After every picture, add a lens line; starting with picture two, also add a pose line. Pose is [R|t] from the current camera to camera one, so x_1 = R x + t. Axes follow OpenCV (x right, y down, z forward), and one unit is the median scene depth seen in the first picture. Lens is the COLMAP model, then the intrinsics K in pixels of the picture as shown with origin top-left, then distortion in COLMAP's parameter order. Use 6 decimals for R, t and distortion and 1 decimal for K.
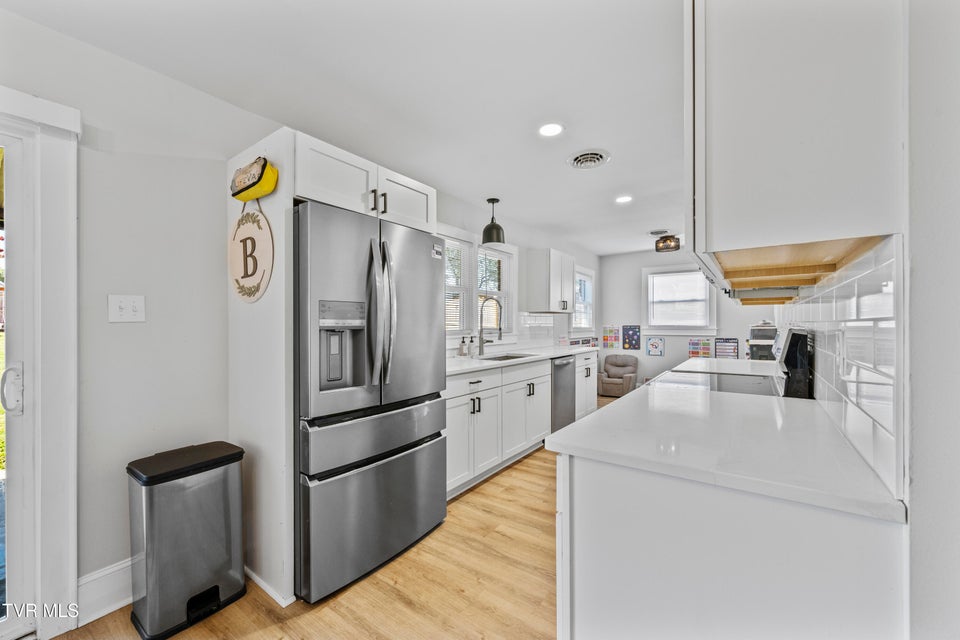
lens RADIAL K [[379.7, 0, 482.9], [0, 379.7, 325.2], [0, 0, 1]] dist [-0.000332, -0.000022]
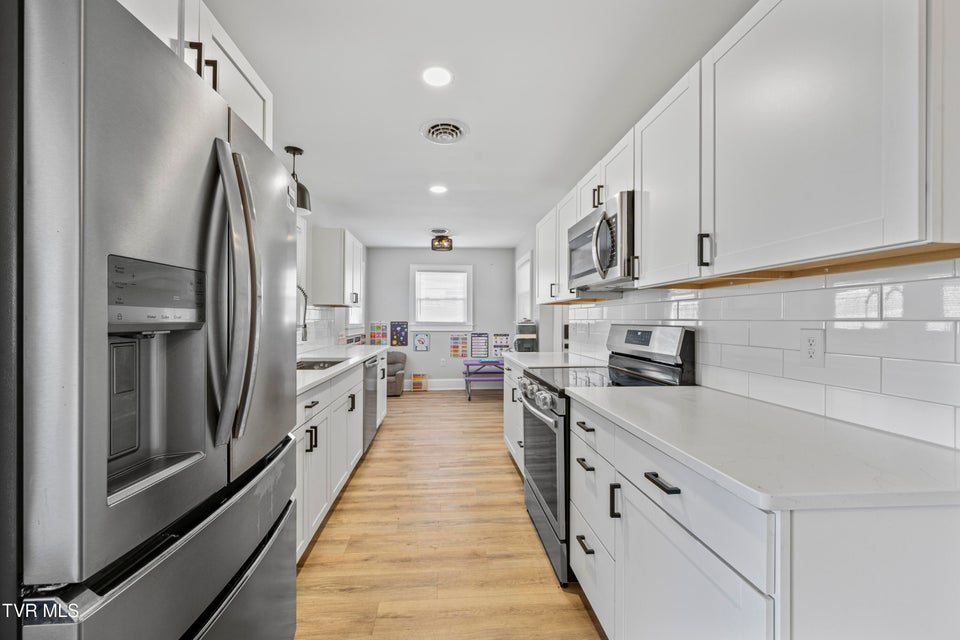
lens RADIAL K [[380.4, 0, 465.8], [0, 380.4, 320.6], [0, 0, 1]] dist [0.000896, 0.000161]
pose [[0.771249, 0.005778, 0.636508, -0.269068], [-0.005371, 0.999982, -0.002570, -0.000624], [-0.636511, -0.001436, 0.771266, 0.329433]]
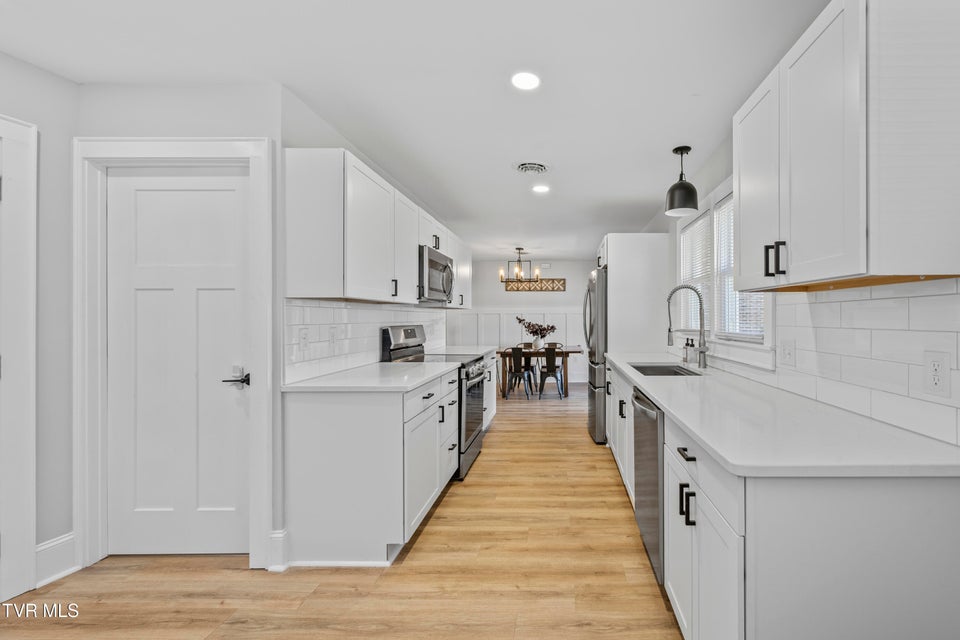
lens RADIAL K [[398.6, 0, 483.6], [0, 398.6, 316.4], [0, 0, 1]] dist [-0.004028, -0.000385]
pose [[-0.907237, 0.003671, -0.420604, 0.993261], [0.003139, 0.999993, 0.001956, -0.035992], [0.420609, 0.000454, -0.907242, 2.219146]]
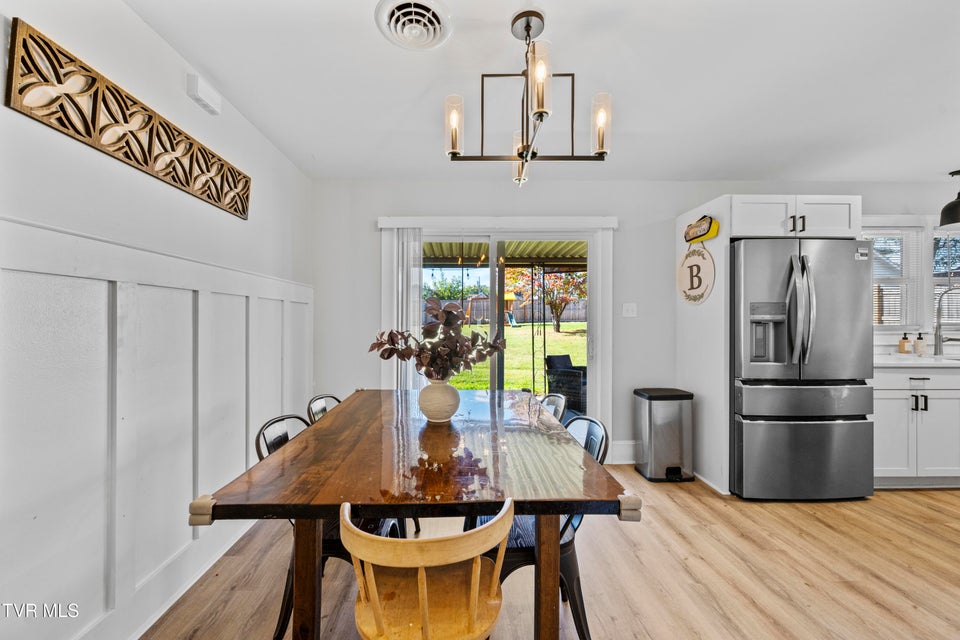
lens RADIAL K [[380.4, 0, 465.8], [0, 380.4, 320.6], [0, 0, 1]] dist [0.000896, 0.000161]
pose [[0.594110, 0.003885, -0.804375, 0.082259], [-0.004385, 0.999989, 0.001591, 0.006571], [0.804372, 0.002582, 0.594120, -0.561275]]
